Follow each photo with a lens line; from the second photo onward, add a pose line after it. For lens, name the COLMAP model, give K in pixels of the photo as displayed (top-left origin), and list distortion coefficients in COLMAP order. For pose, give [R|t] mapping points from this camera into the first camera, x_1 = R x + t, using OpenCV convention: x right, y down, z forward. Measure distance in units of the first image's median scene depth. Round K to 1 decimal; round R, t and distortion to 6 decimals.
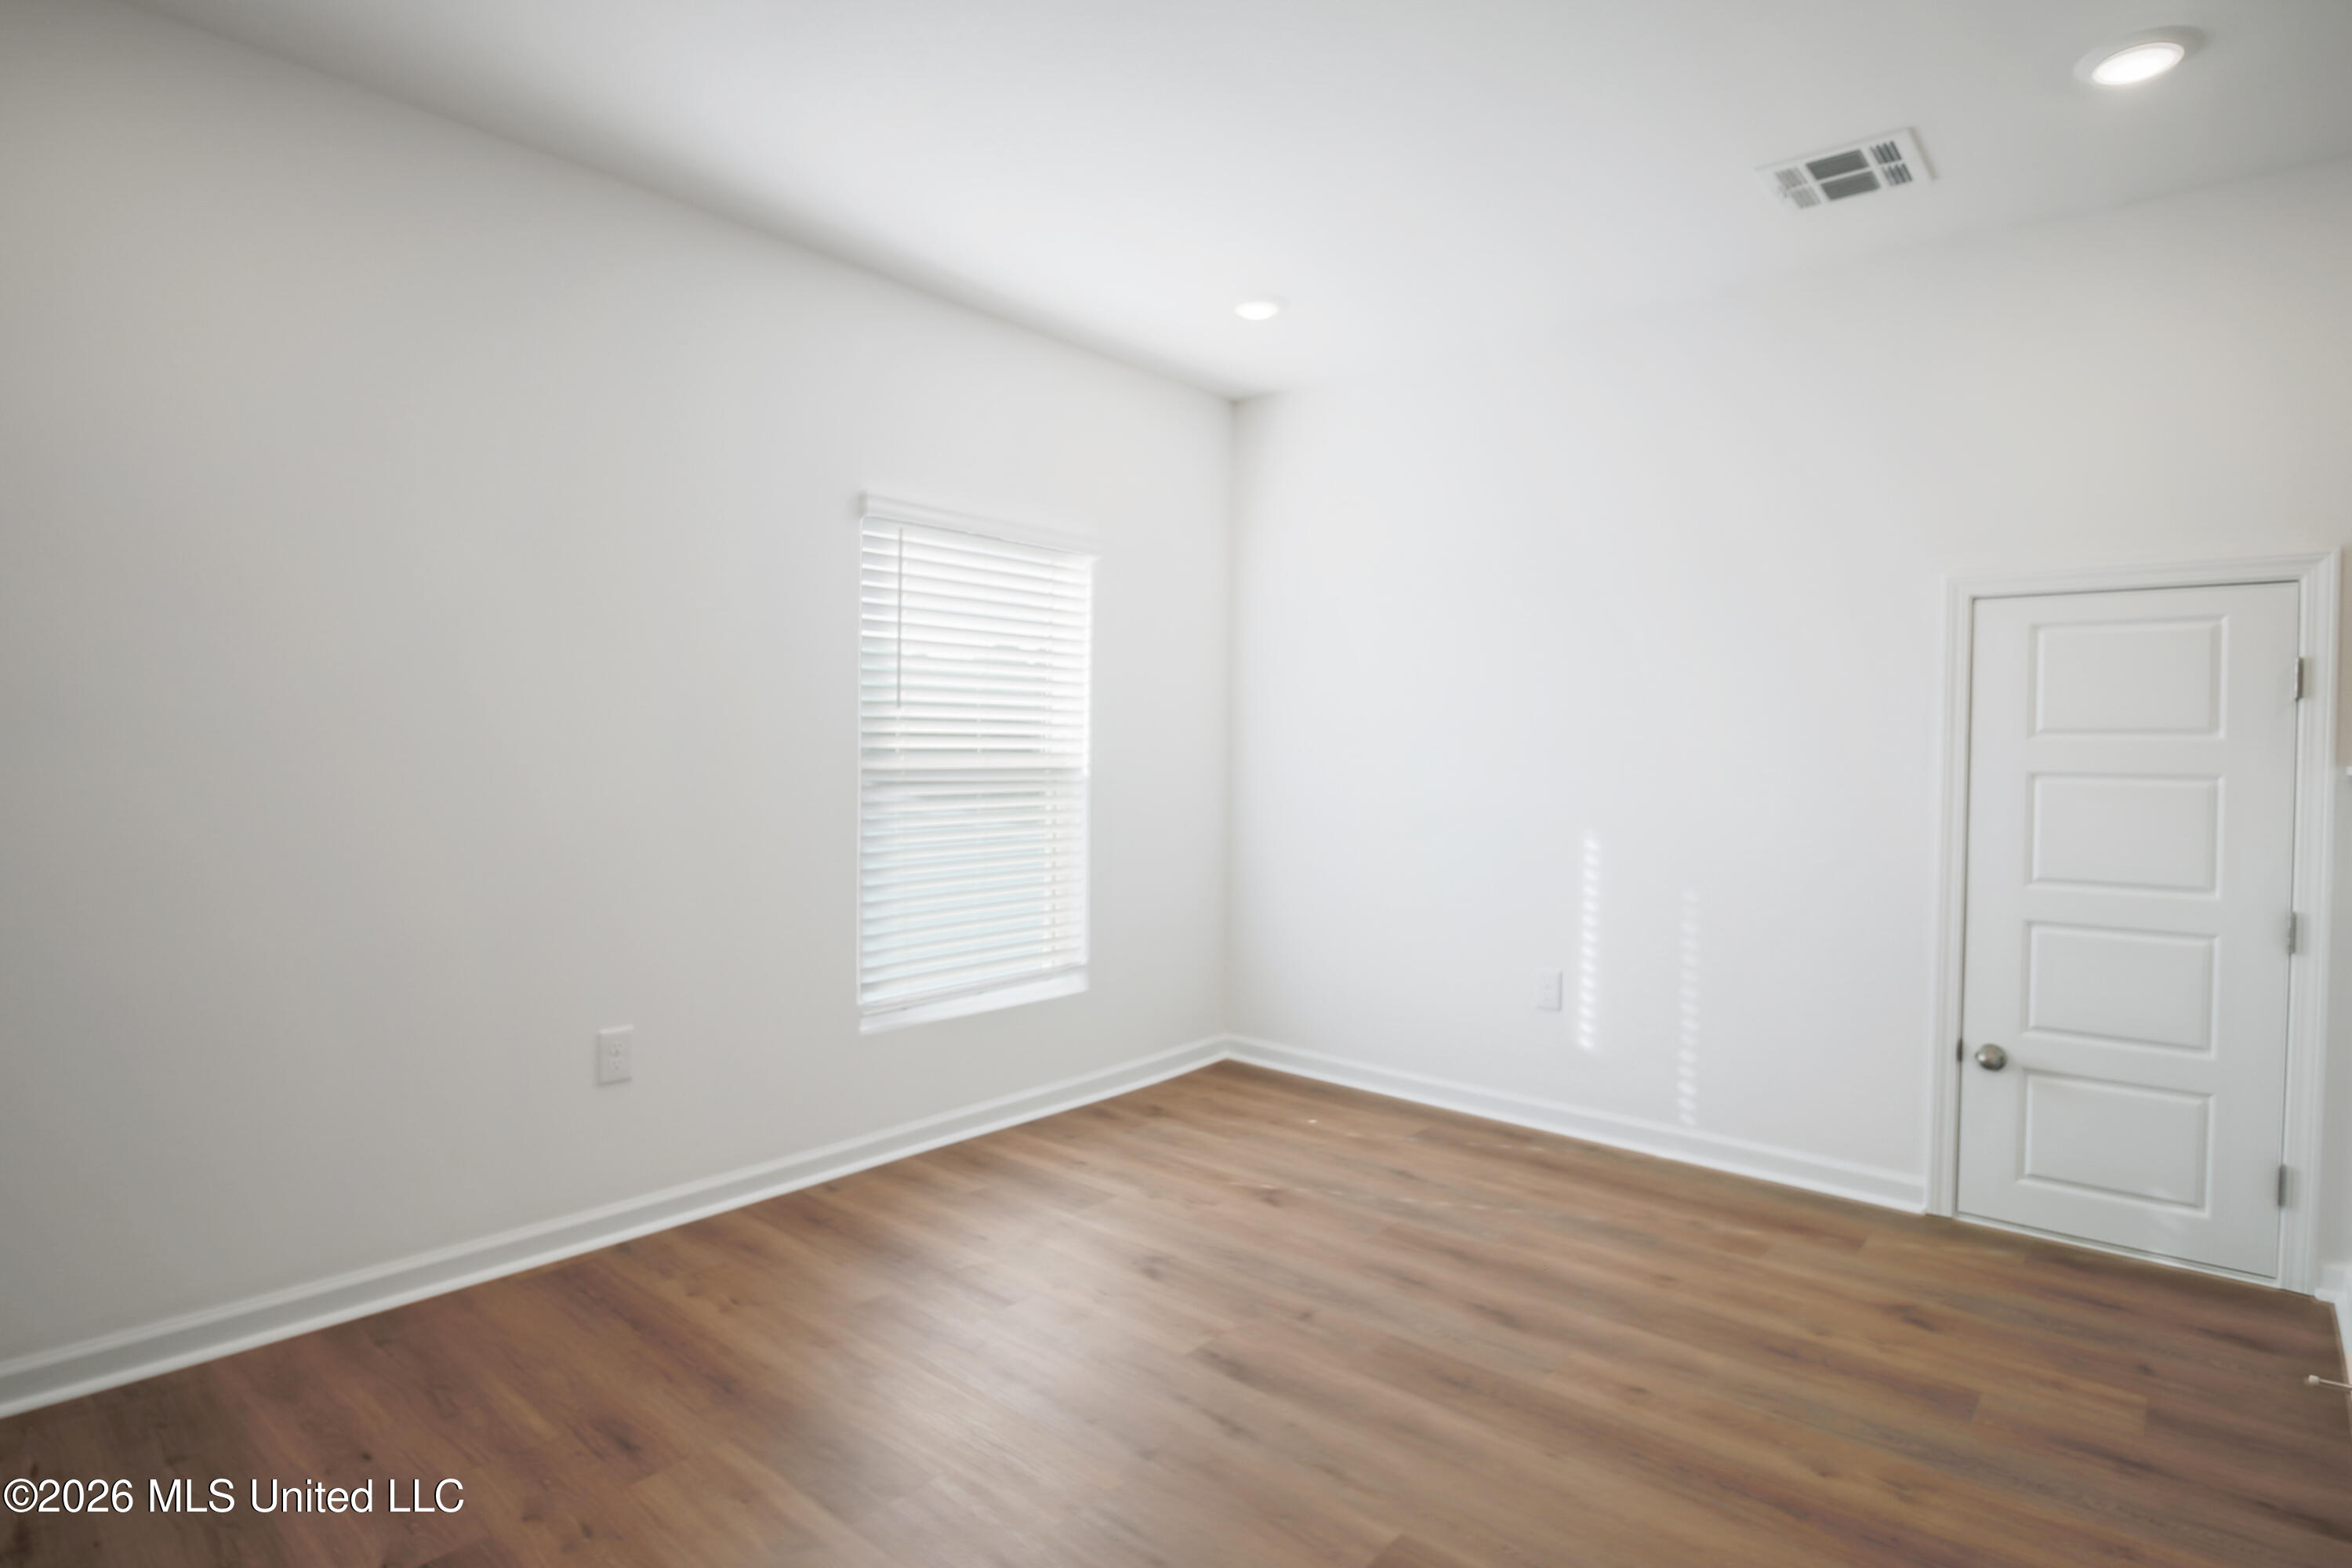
lens RADIAL K [[1195.2, 0, 1171.2], [0, 1195.2, 769.6], [0, 0, 1]] dist [-0.015372, -0.005628]
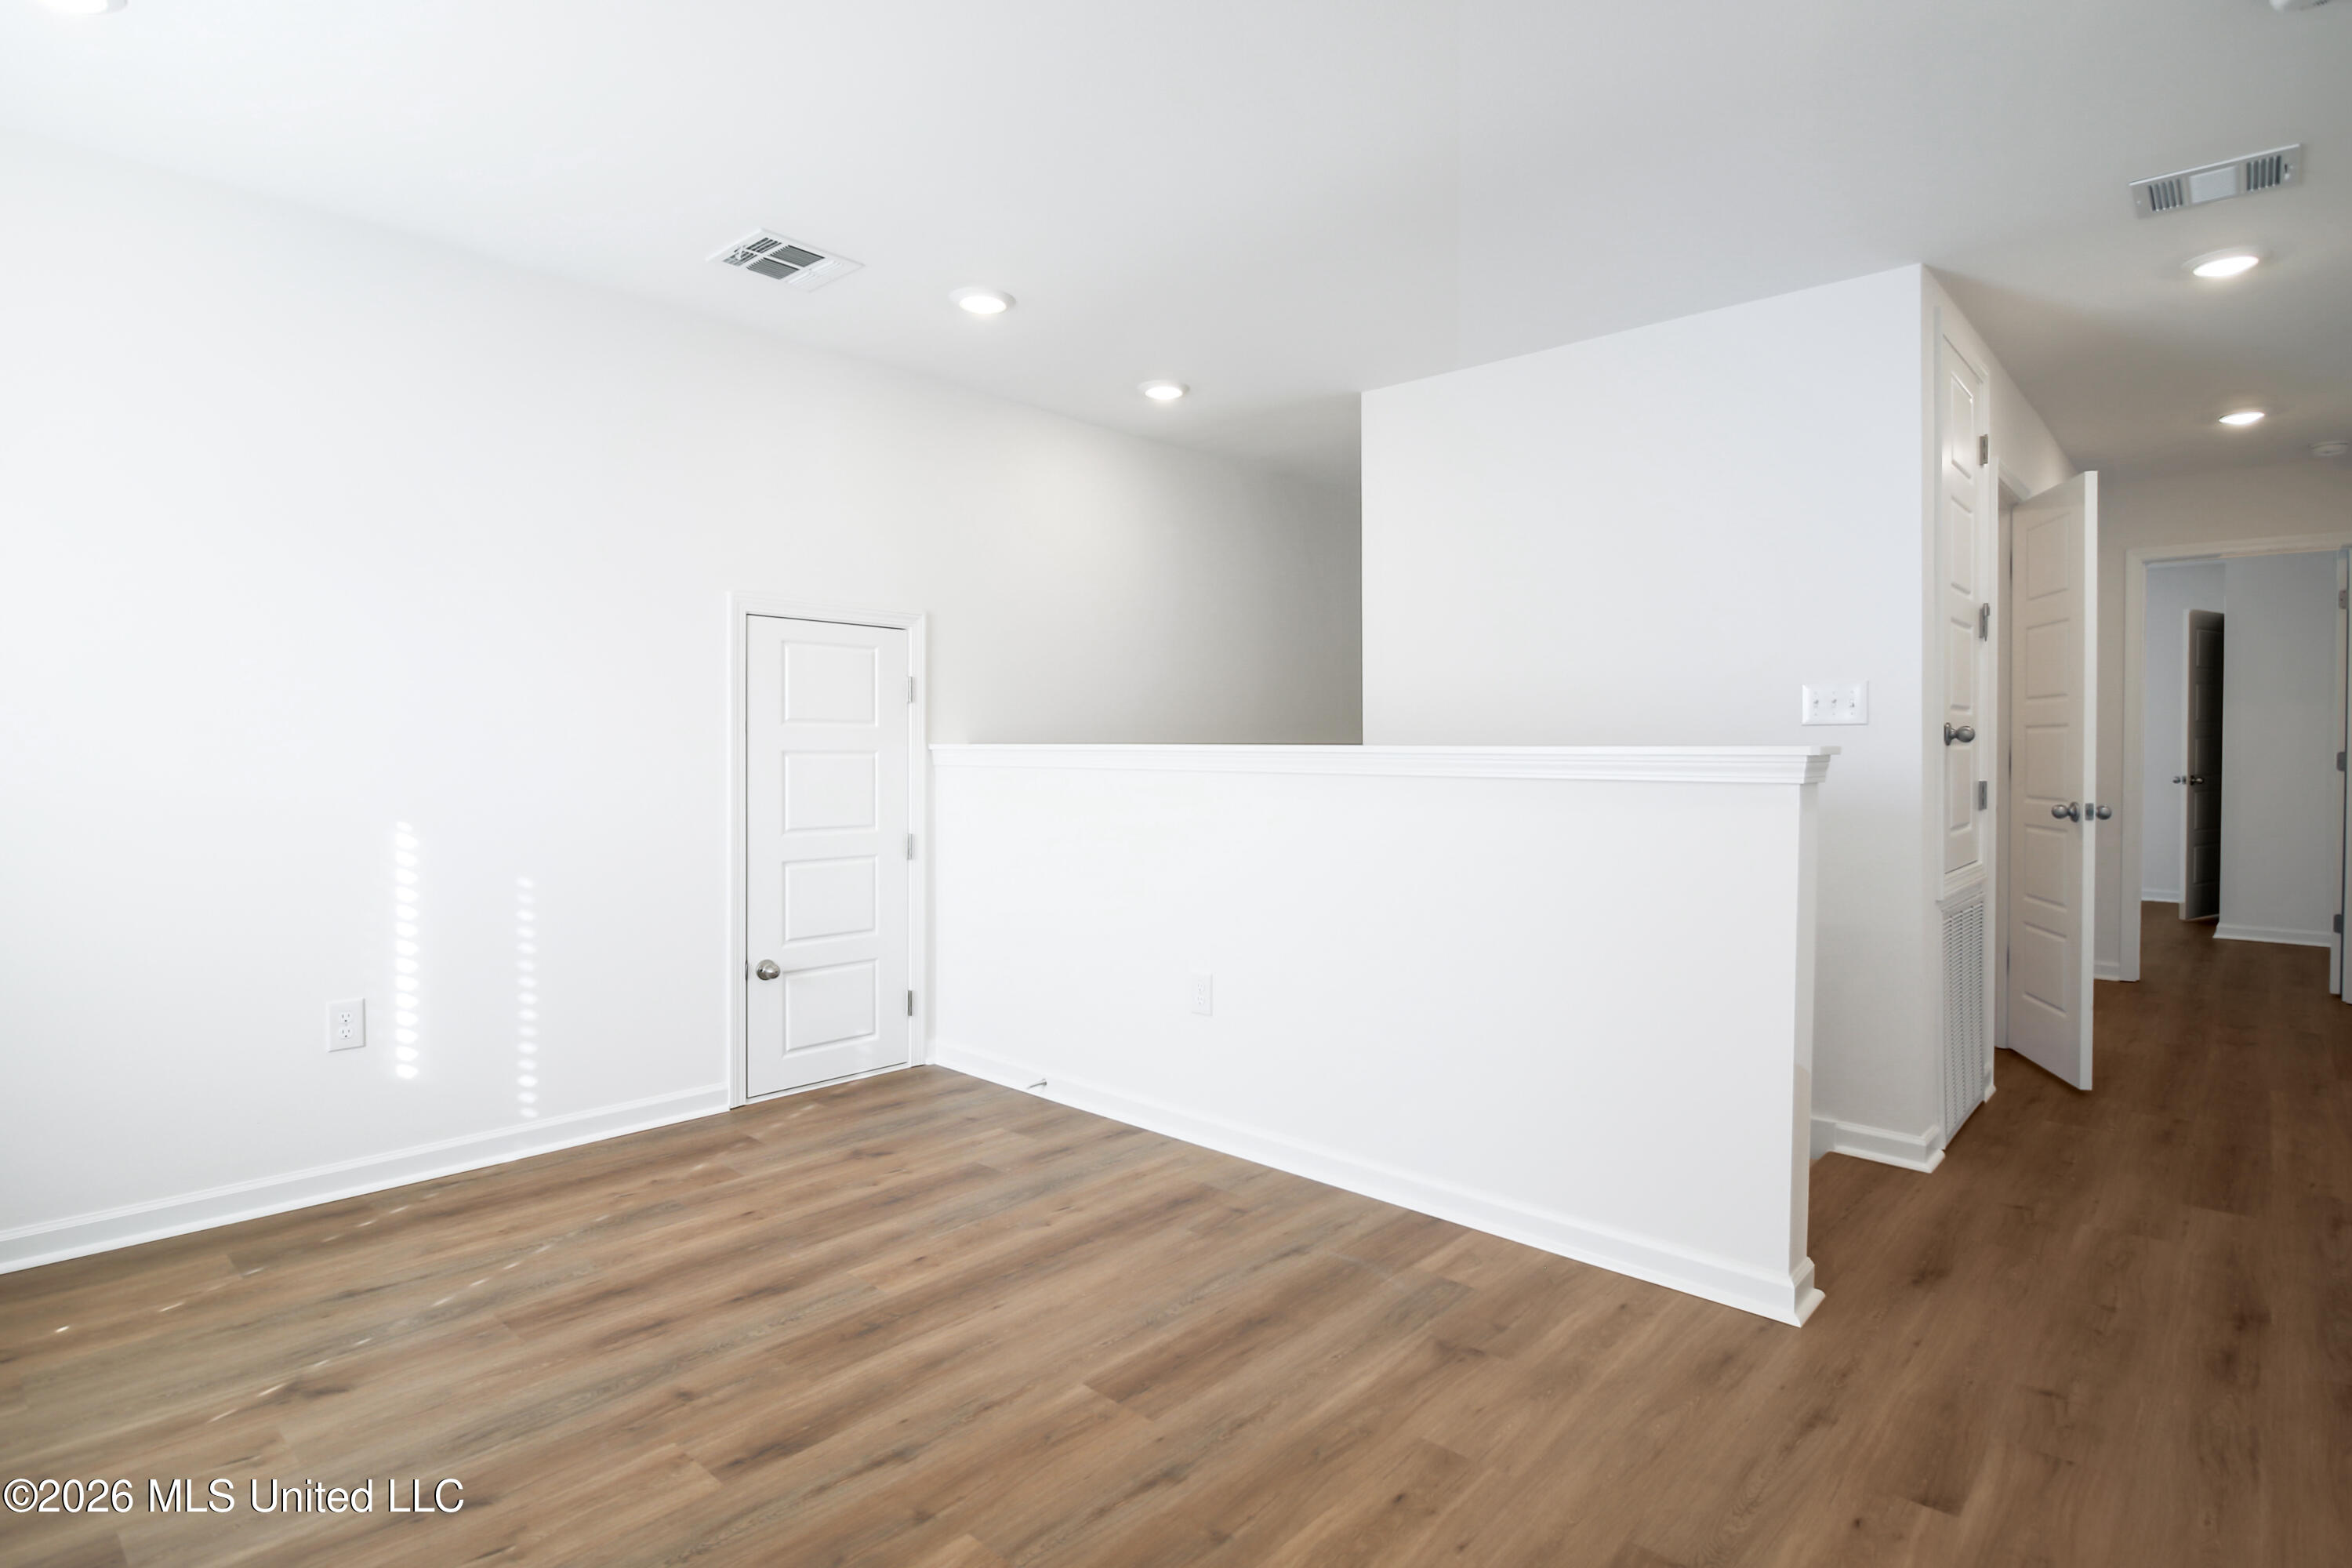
lens RADIAL K [[1195.2, 0, 1170.8], [0, 1195.2, 778.4], [0, 0, 1]] dist [-0.015372, -0.005628]
pose [[0.020249, -0.035054, 0.999180, -0.594671], [0.009134, 0.999350, 0.034875, -0.008286], [-0.999753, 0.008420, 0.020556, 0.525021]]
